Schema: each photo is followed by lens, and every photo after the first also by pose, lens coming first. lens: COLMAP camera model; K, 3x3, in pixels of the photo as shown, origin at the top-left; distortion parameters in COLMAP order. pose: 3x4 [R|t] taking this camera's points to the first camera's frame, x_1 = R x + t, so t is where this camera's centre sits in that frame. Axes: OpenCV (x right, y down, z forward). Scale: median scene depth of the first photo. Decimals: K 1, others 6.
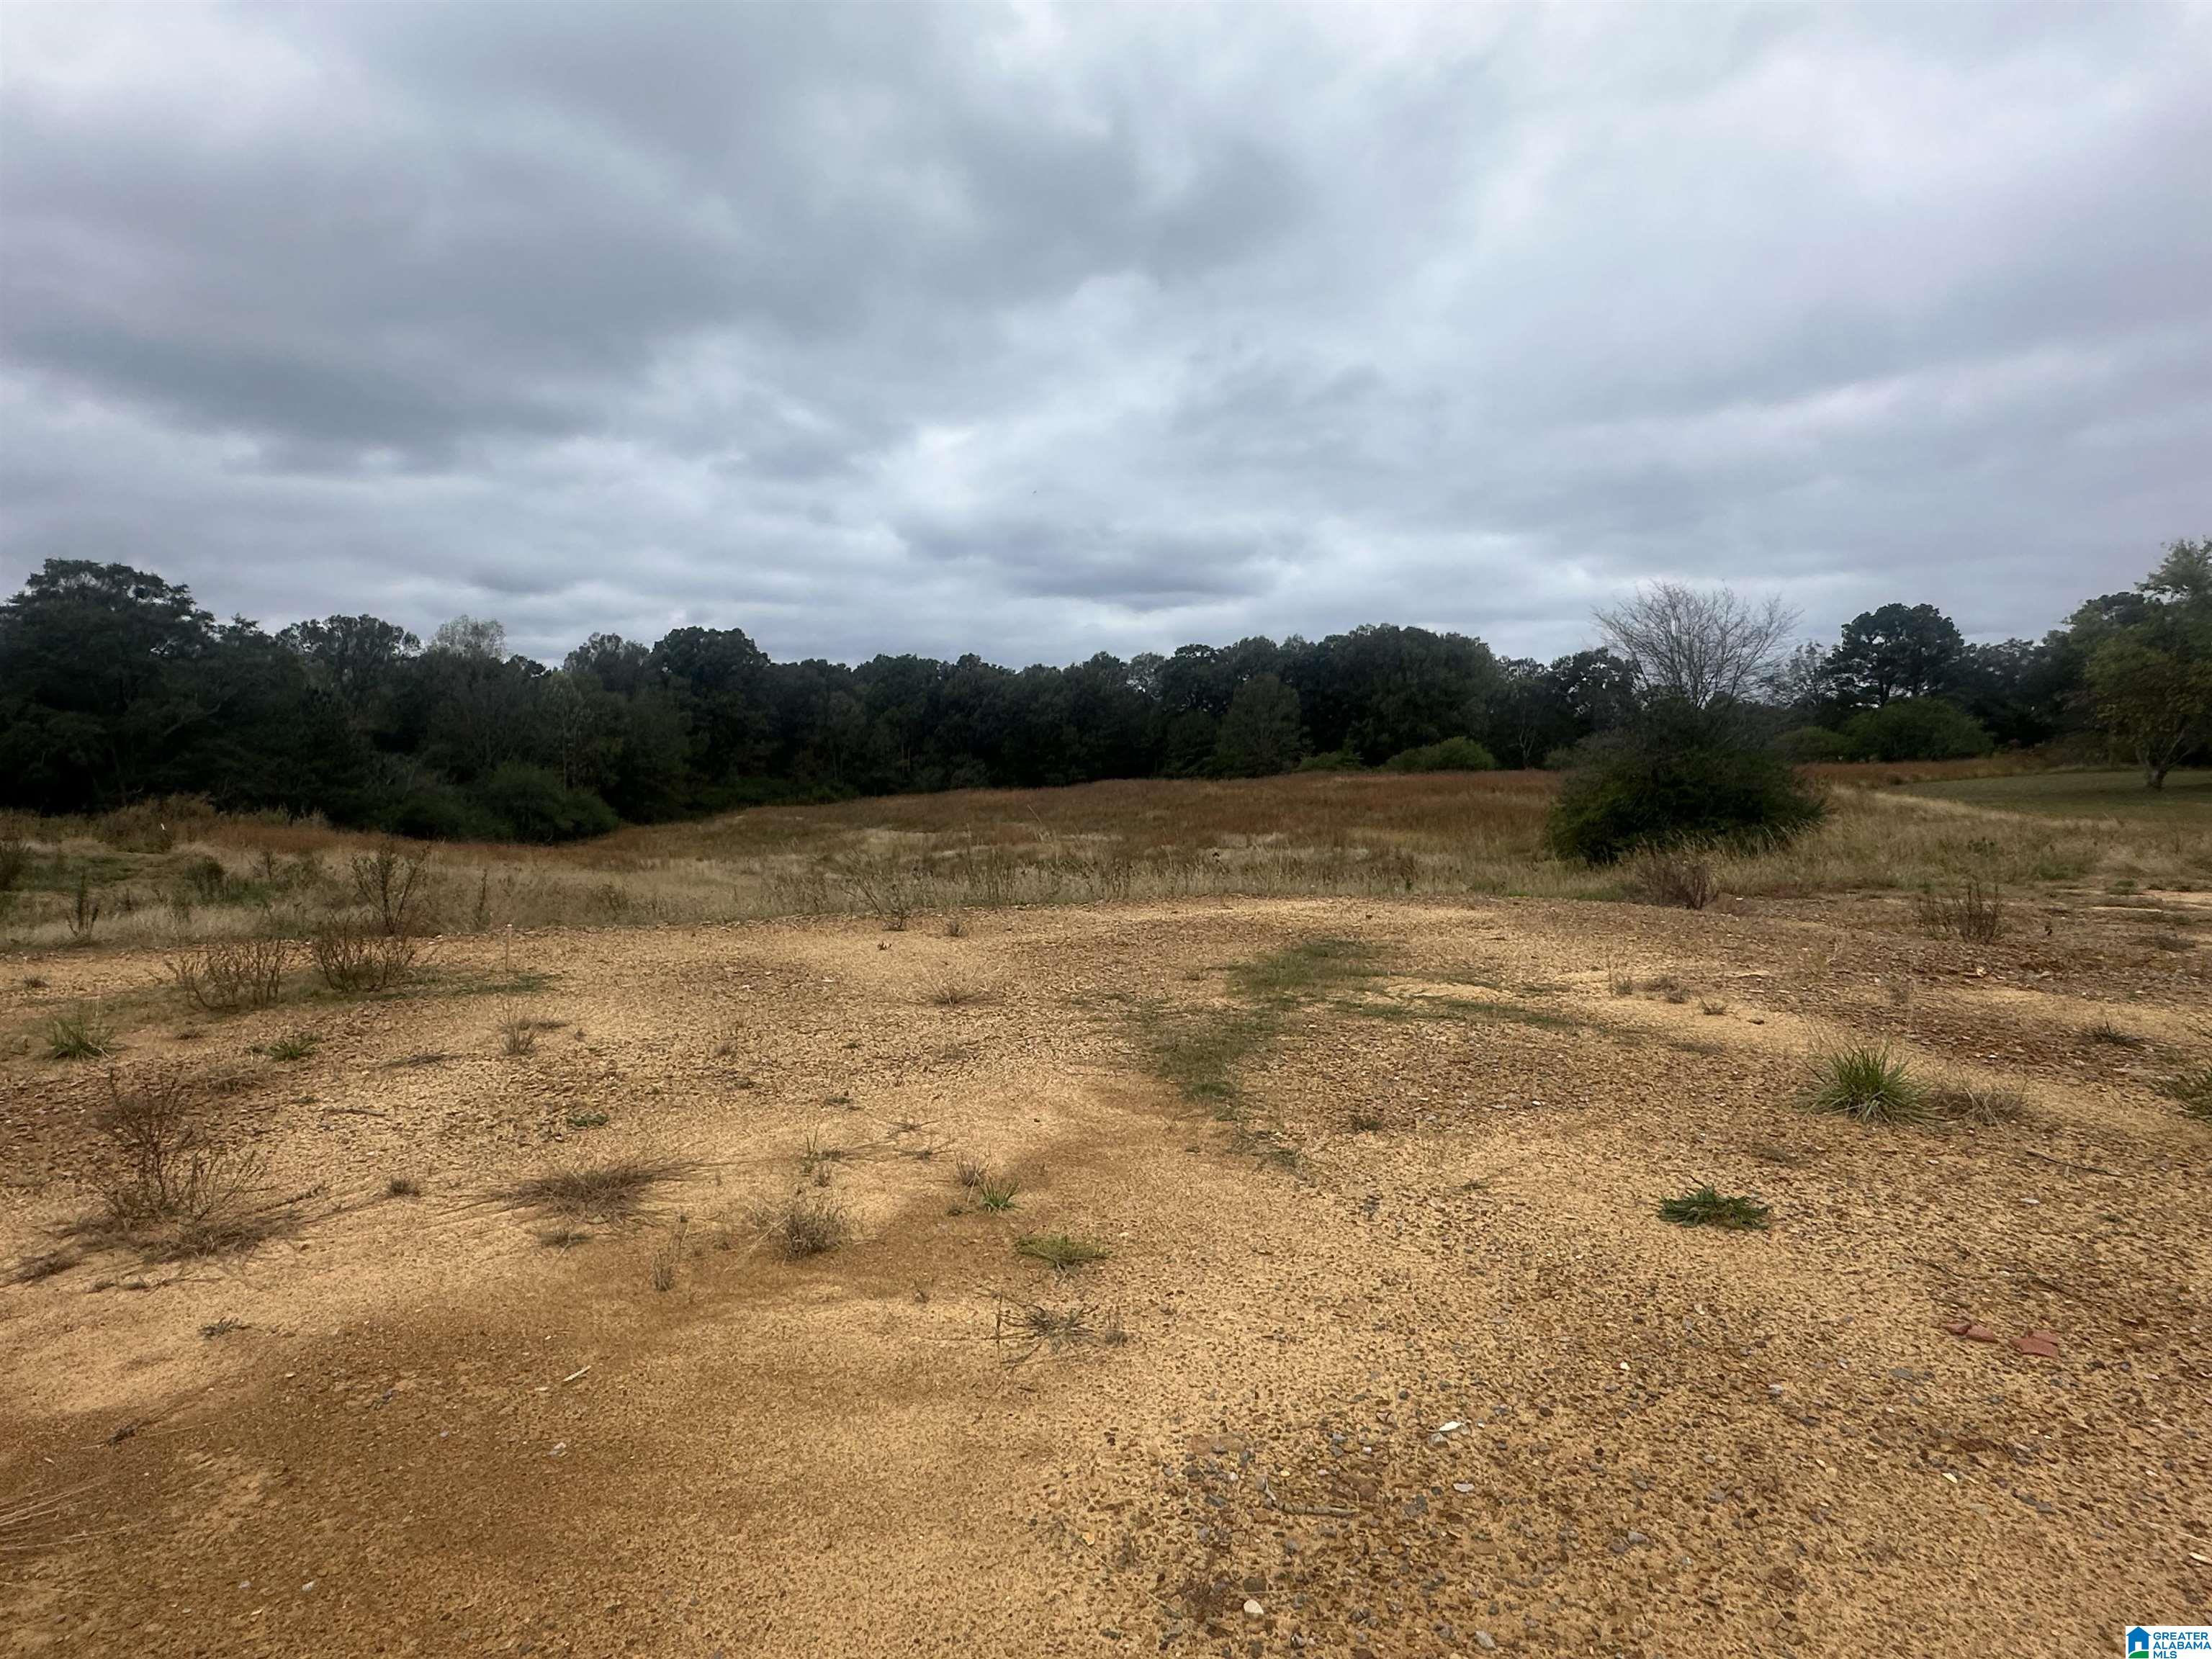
lens RADIAL K [[1237.1, 0, 1089.9], [0, 1237.1, 820.1], [0, 0, 1]] dist [-0.002238, 0.001849]
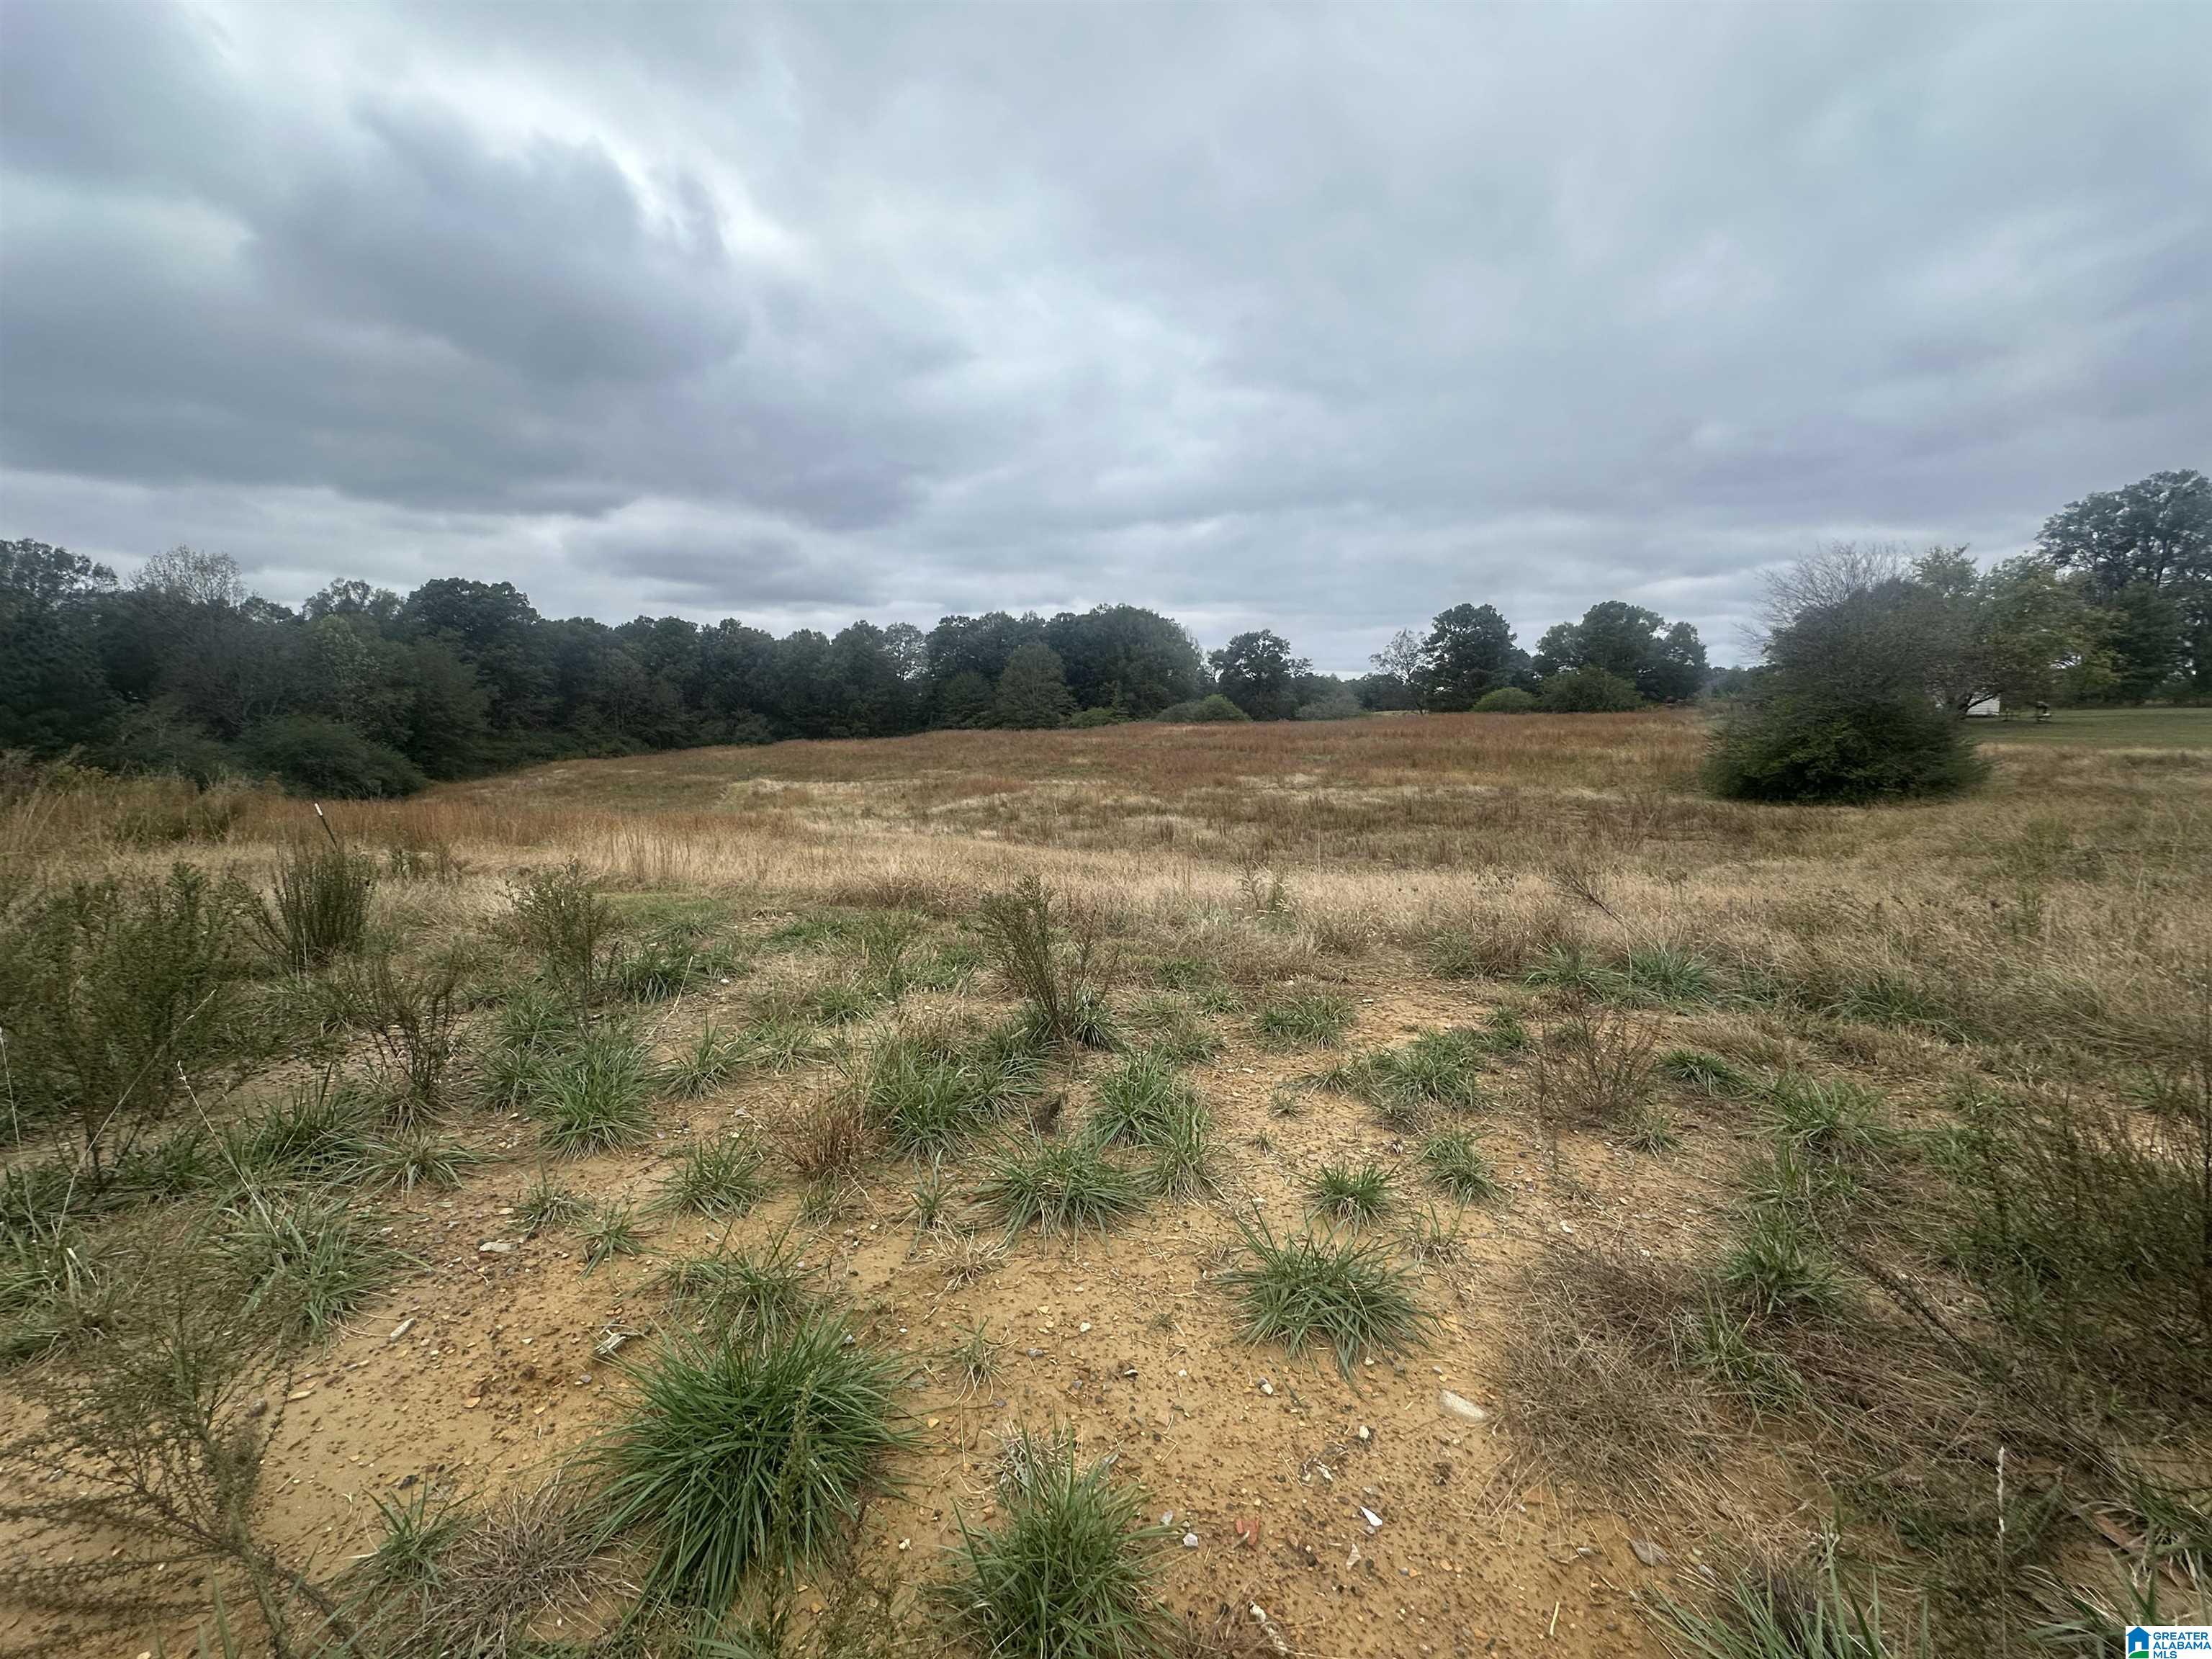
lens RADIAL K [[951.3, 0, 1104.1], [0, 951.3, 820.9], [0, 0, 1]] dist [-0.001767, 0.000193]
pose [[0.930140, -0.040844, 0.364927, -0.128725], [0.019449, 0.997880, 0.062114, -0.001223], [-0.366690, -0.050677, 0.928962, 0.107047]]
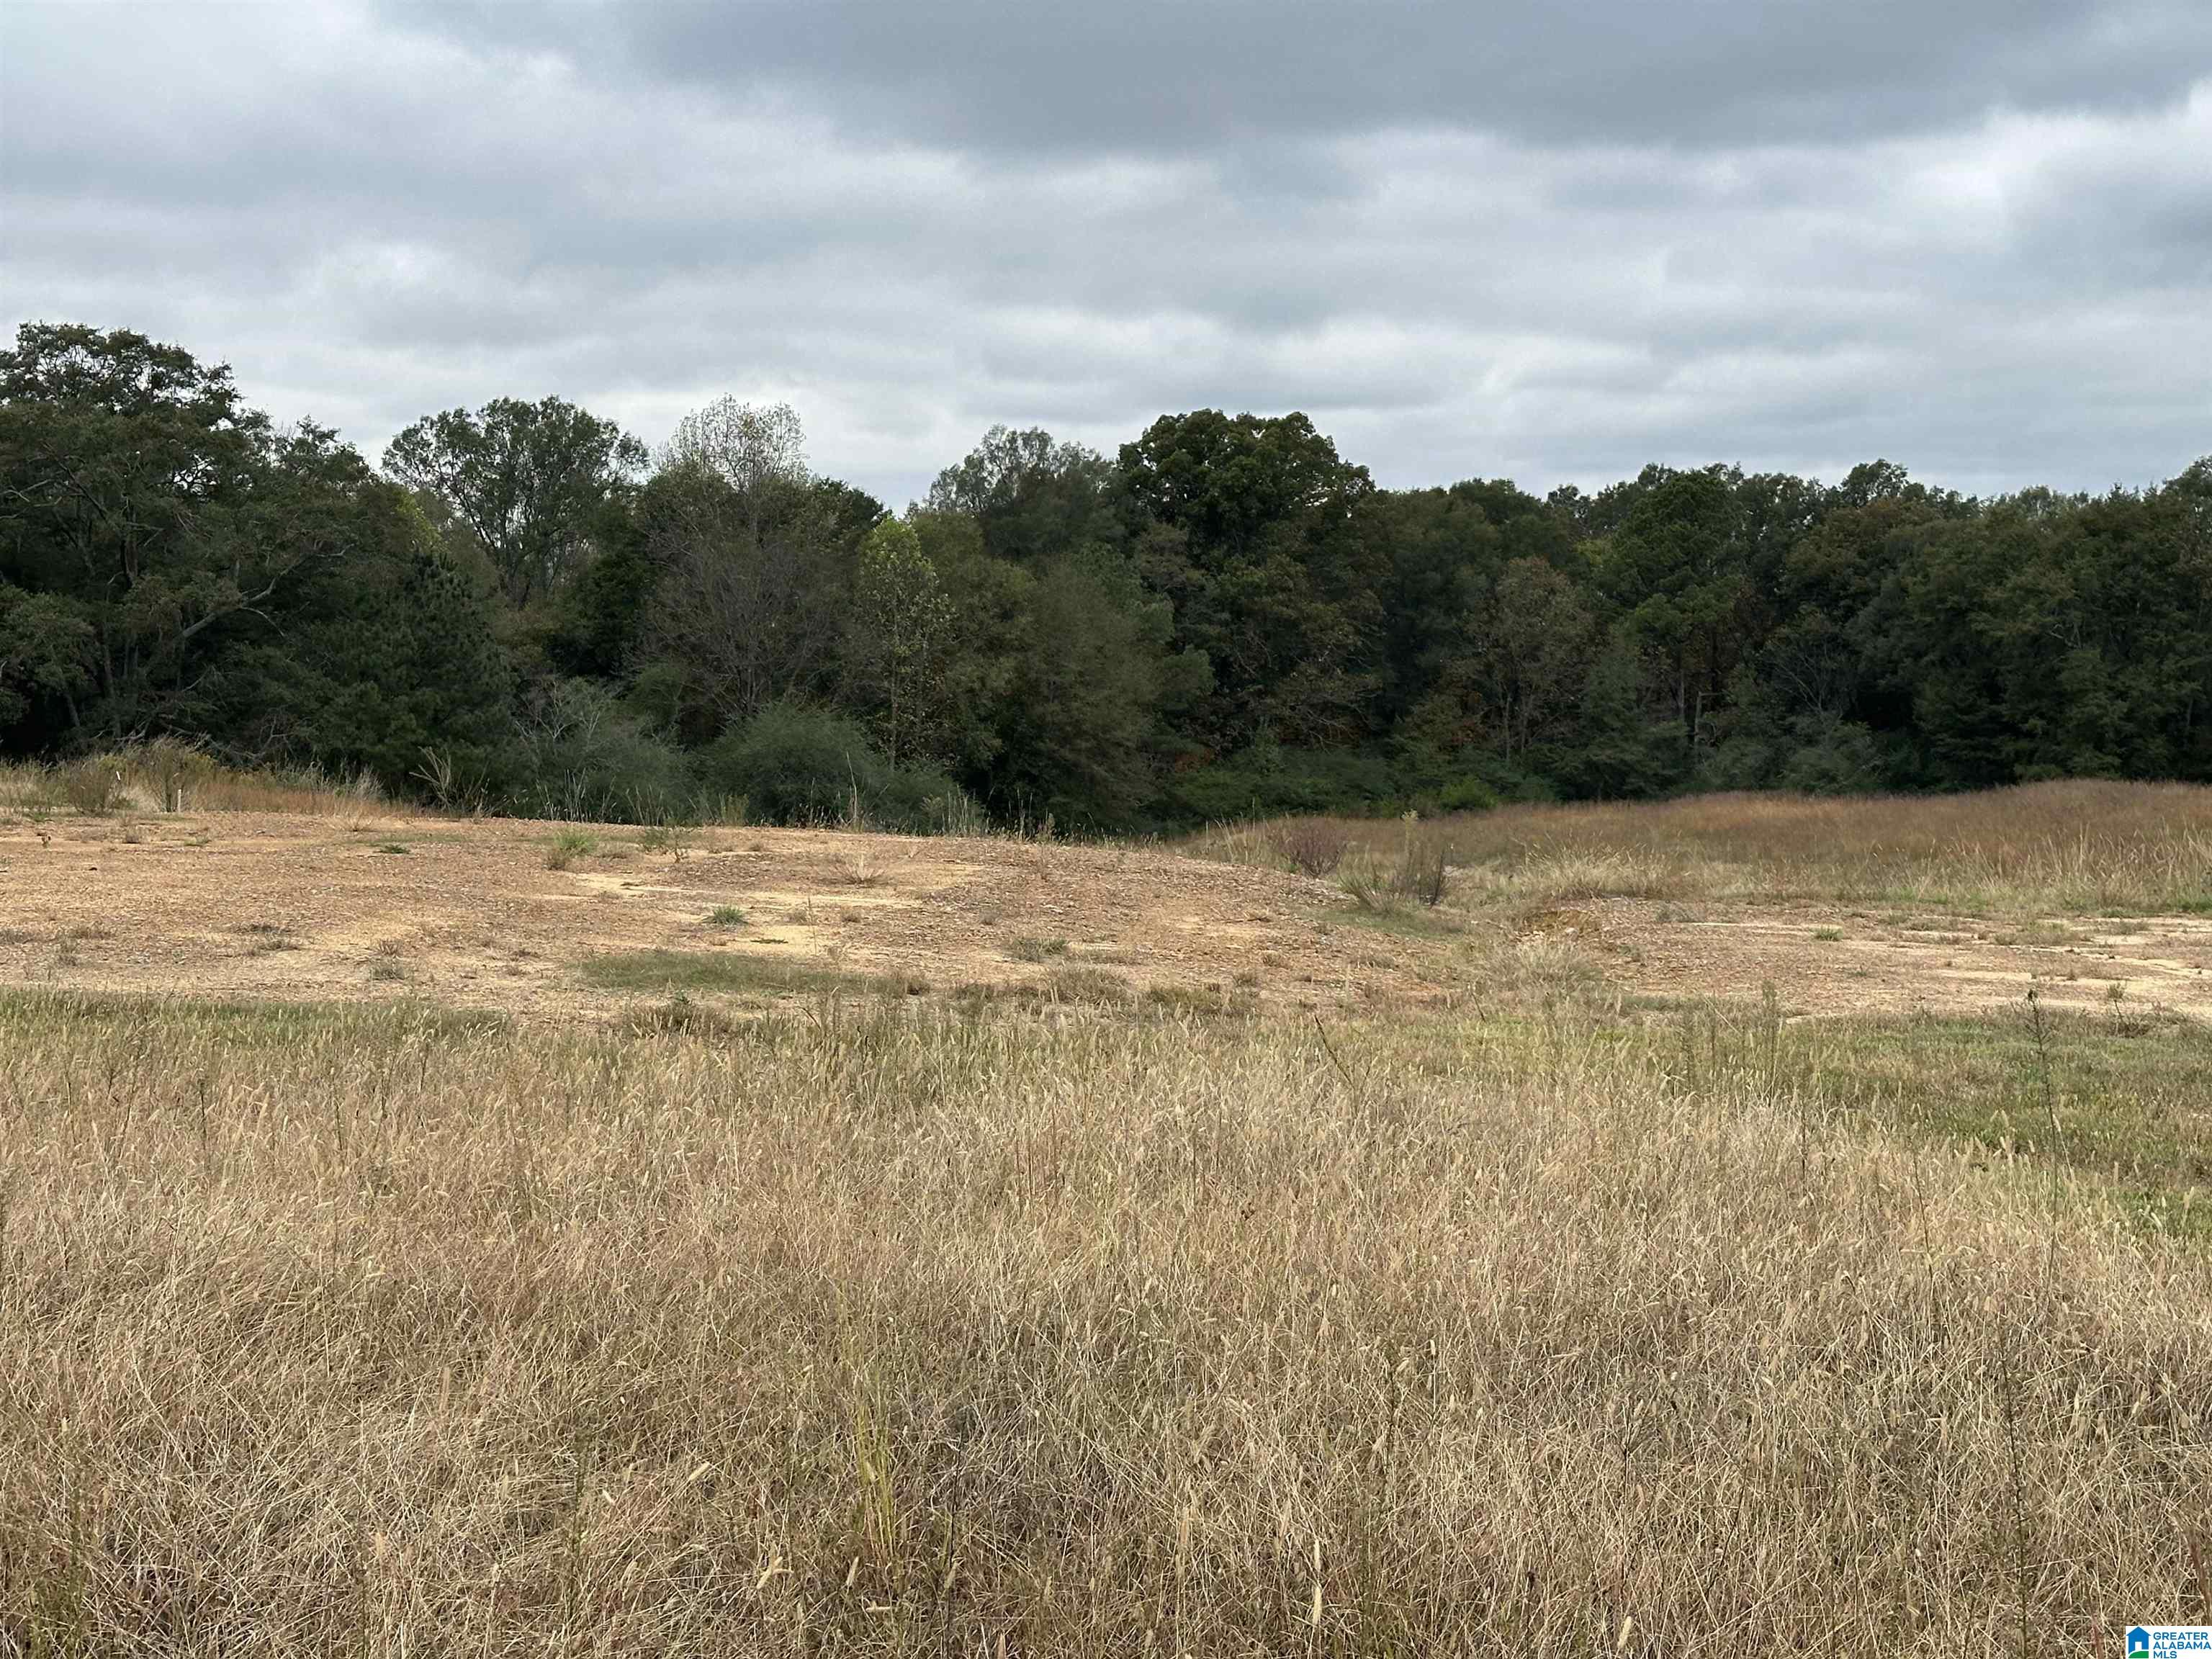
lens RADIAL K [[3344.9, 0, 1088.8], [0, 3344.9, 830.4], [0, 0, 1]] dist [0.207552, -0.440943]
pose [[0.922123, 0.039022, -0.384924, 0.115757], [-0.045443, 0.998938, -0.007595, 0.005899], [0.384219, 0.024495, 0.922917, -0.132165]]
